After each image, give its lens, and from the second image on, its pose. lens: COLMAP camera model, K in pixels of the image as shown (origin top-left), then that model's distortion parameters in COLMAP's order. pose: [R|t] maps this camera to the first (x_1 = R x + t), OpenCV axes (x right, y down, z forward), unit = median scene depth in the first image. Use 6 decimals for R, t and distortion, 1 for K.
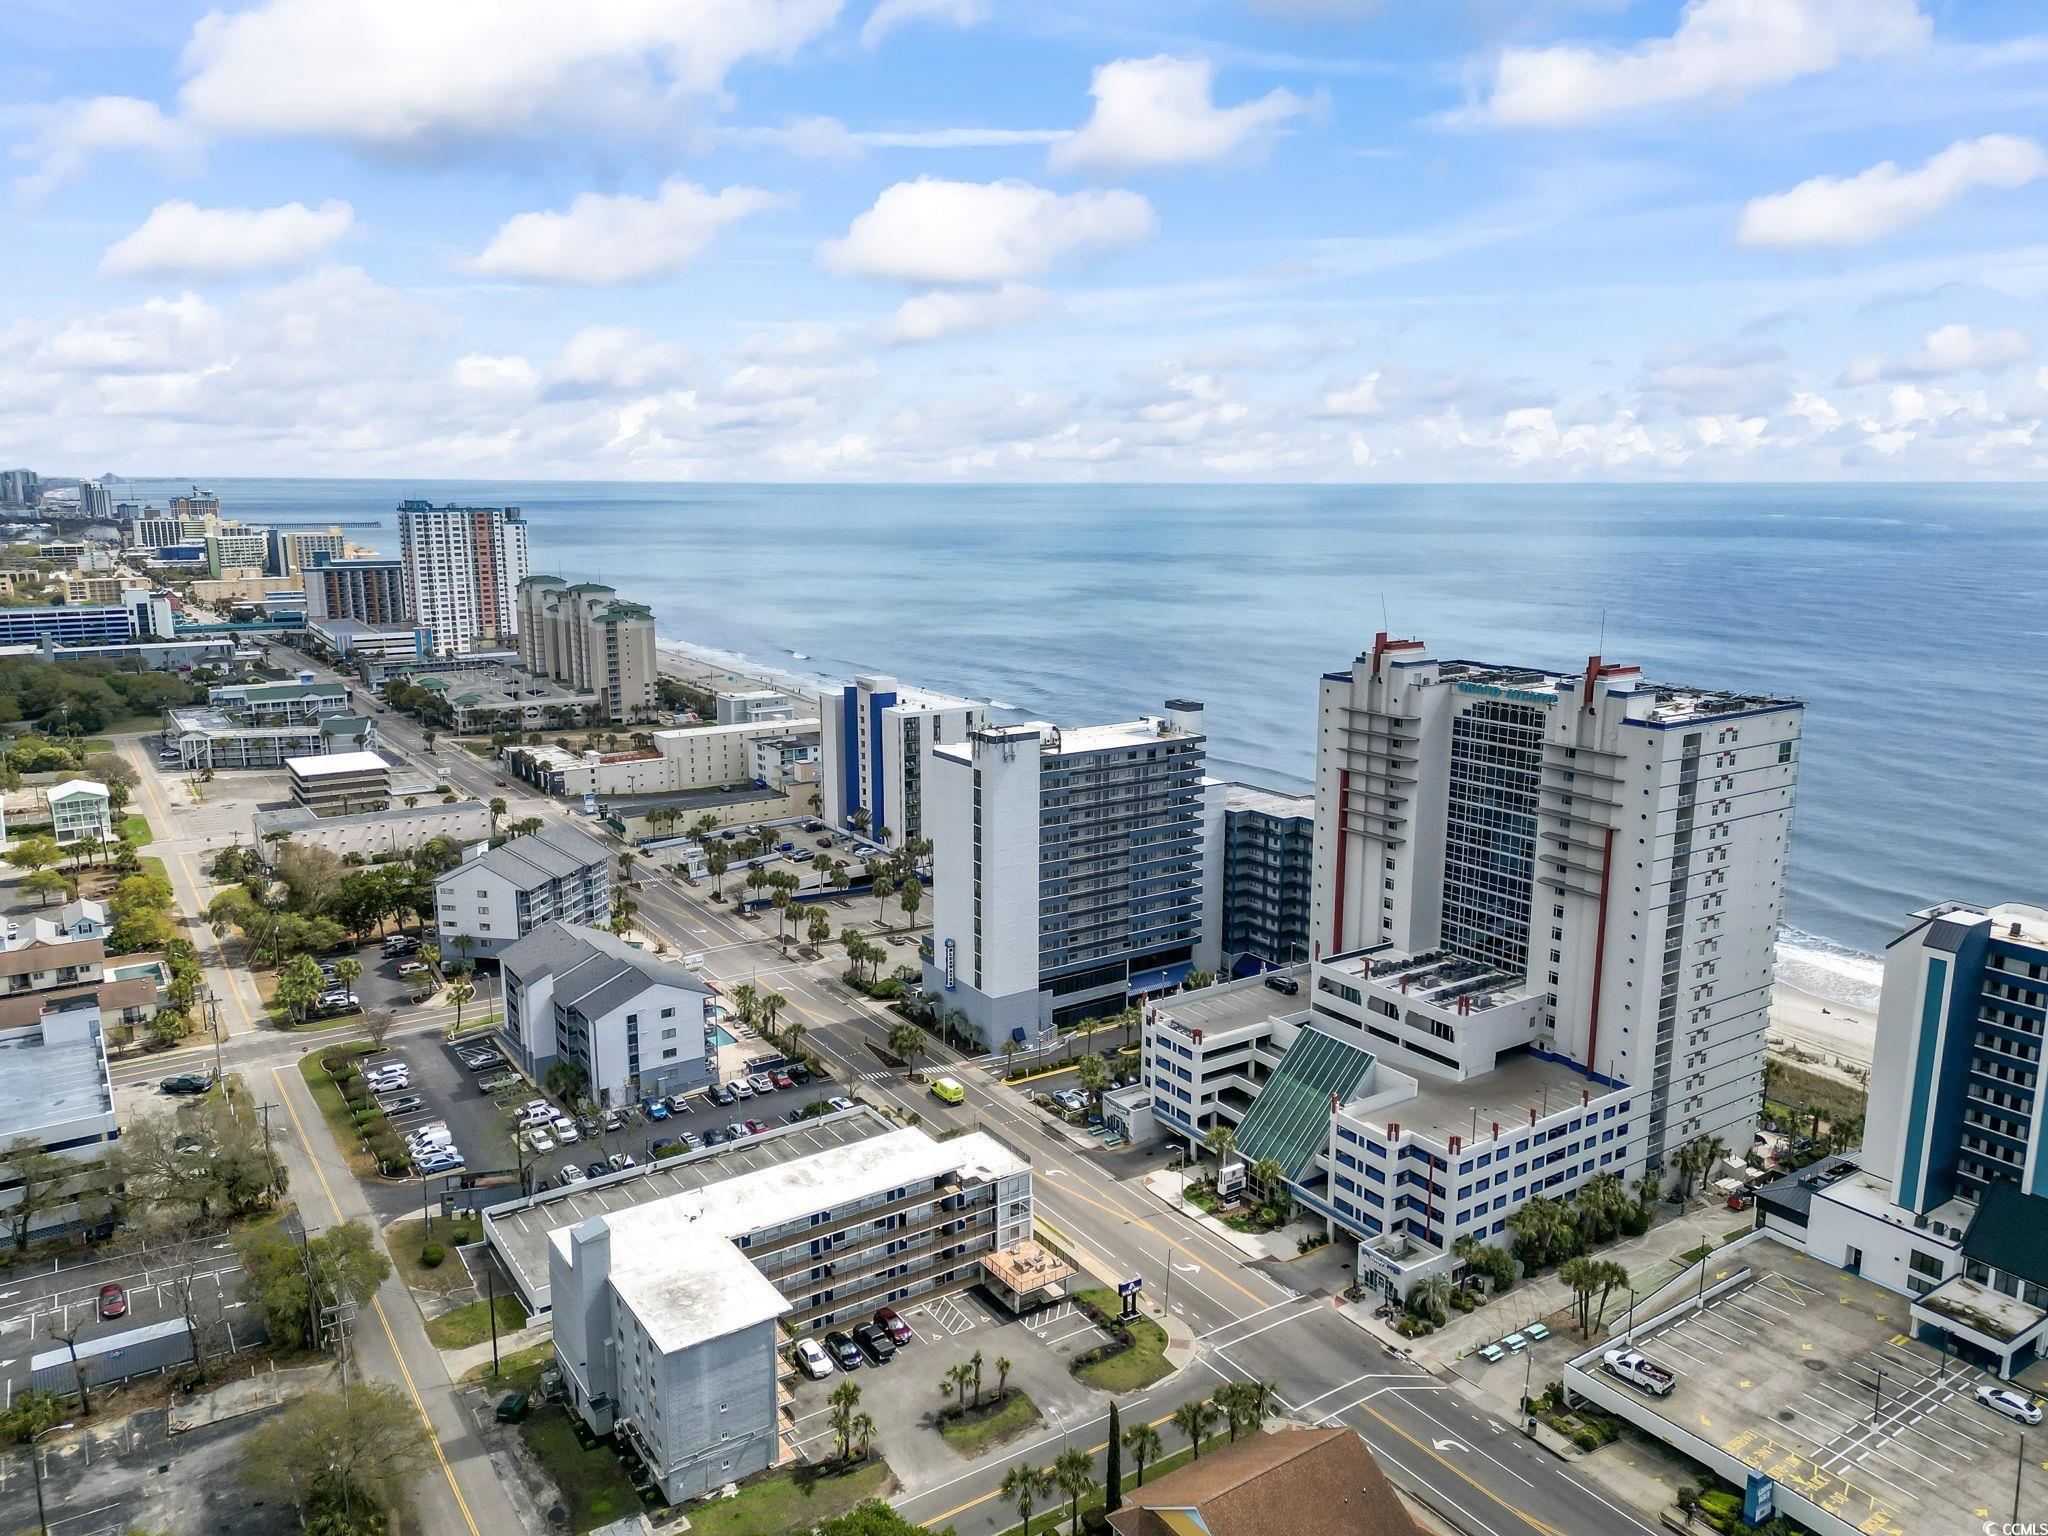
lens RADIAL K [[1426.1, 0, 1015.7], [0, 1426.1, 770.3], [0, 0, 1]] dist [0.000913, -0.001743]
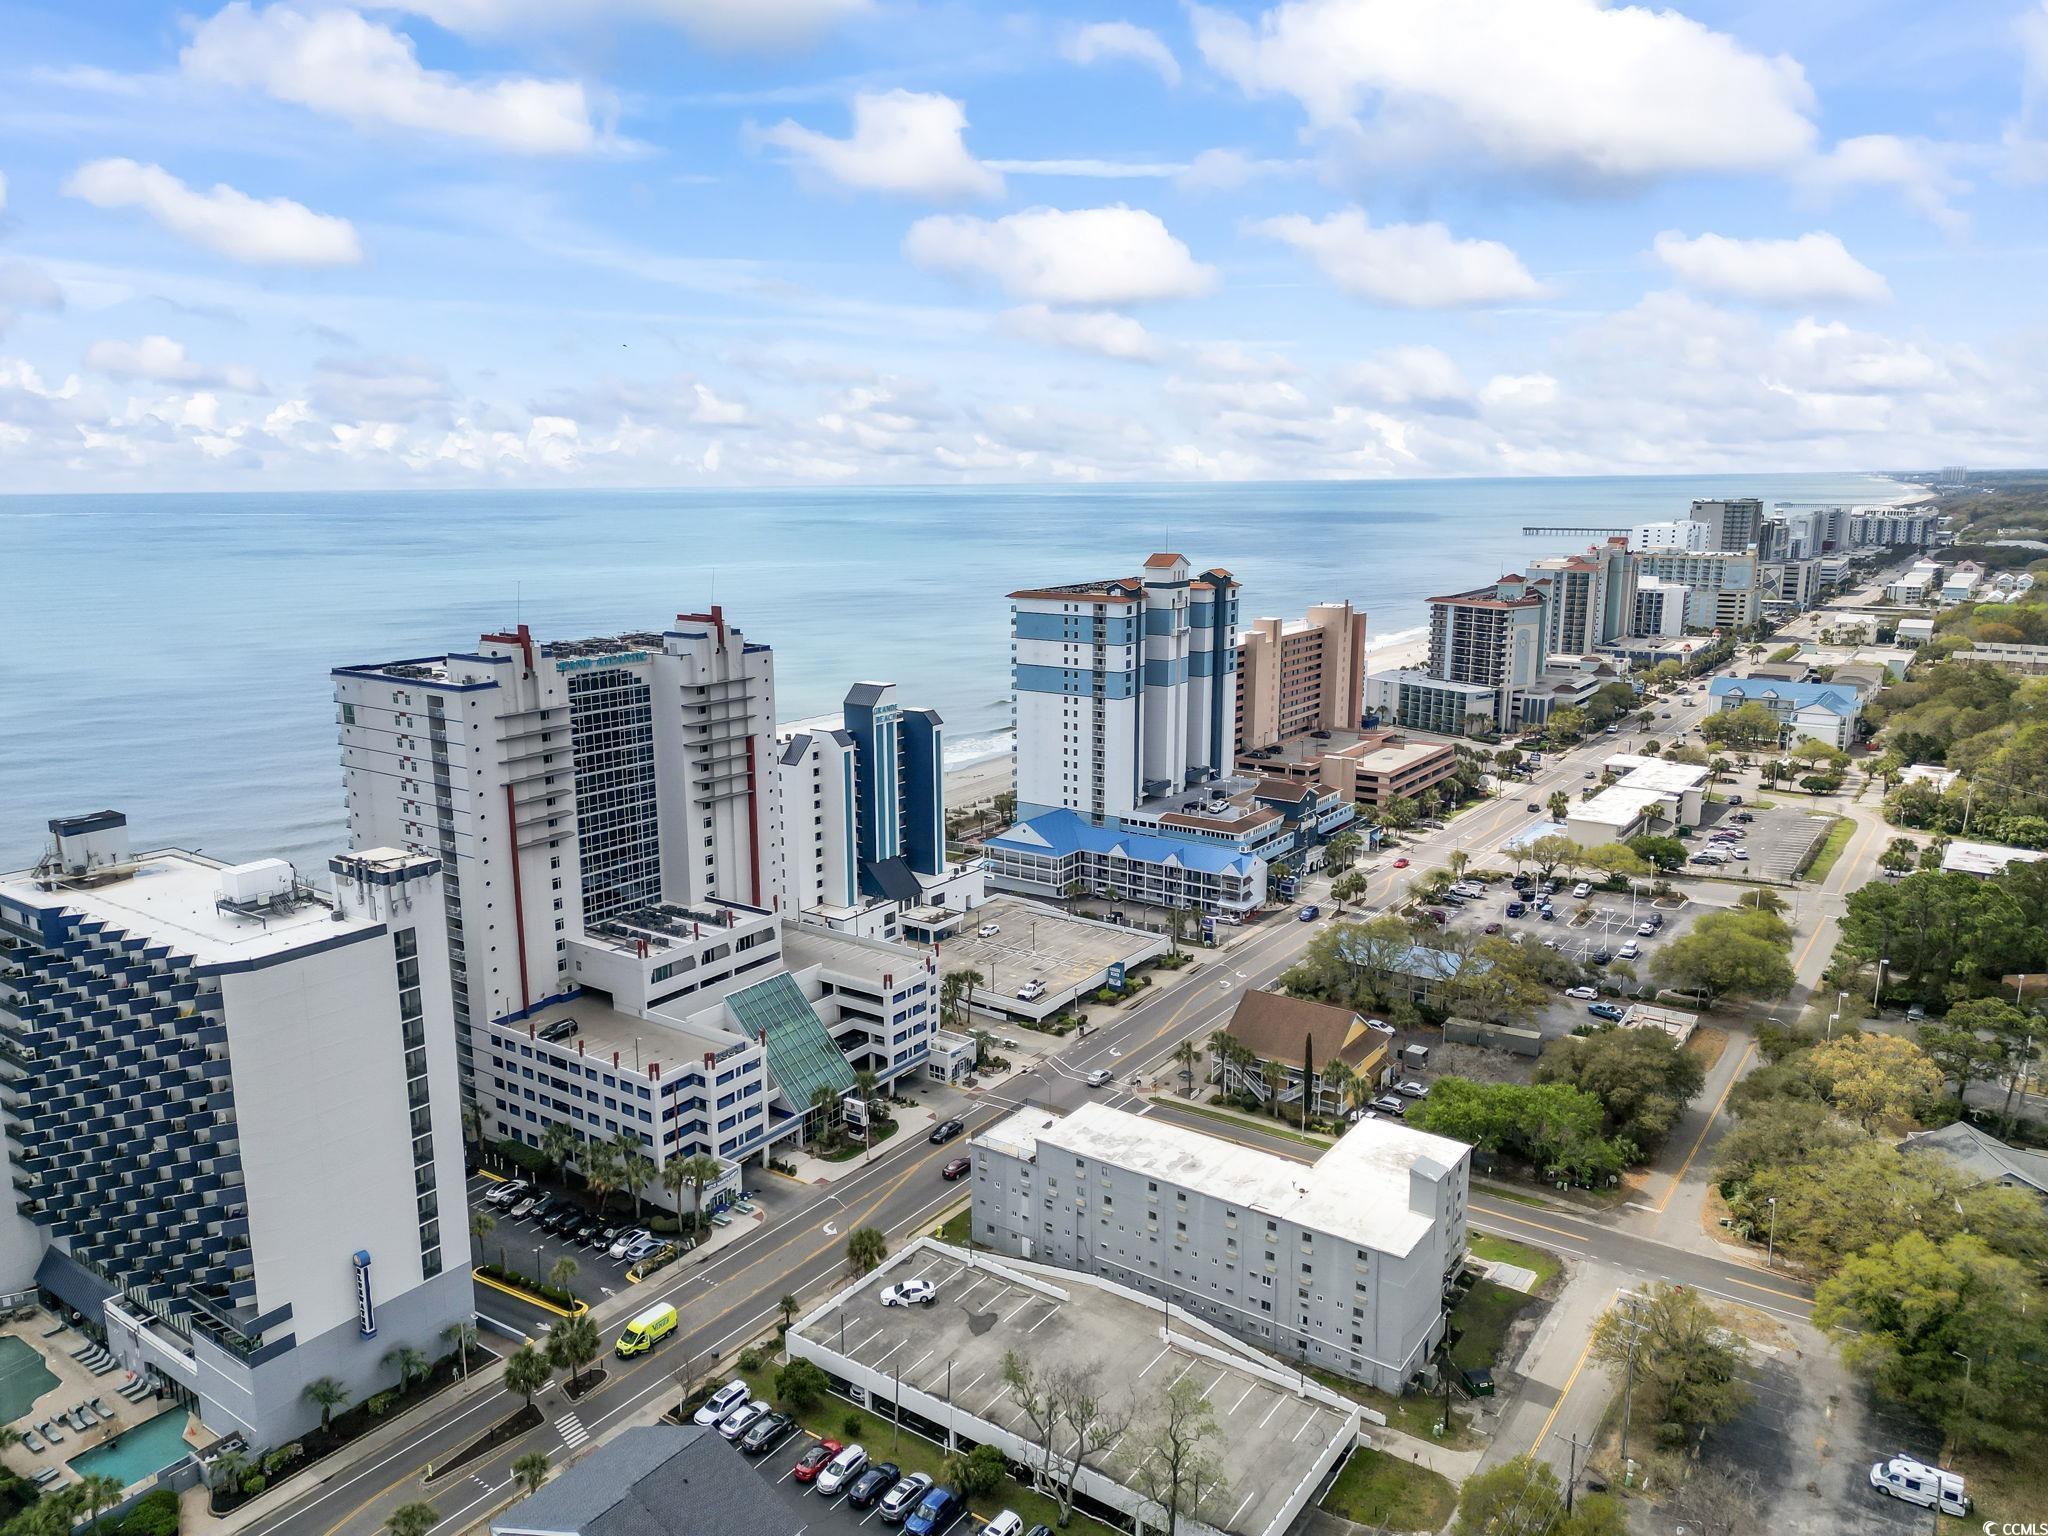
lens RADIAL K [[1426.1, 0, 1015.2], [0, 1426.1, 763.3], [0, 0, 1]] dist [0.000913, -0.001743]
pose [[-0.376780, -0.181477, 0.908352, -0.757174], [0.176687, 0.948536, 0.262794, -0.207059], [-0.909296, 0.259509, -0.325325, 1.074224]]
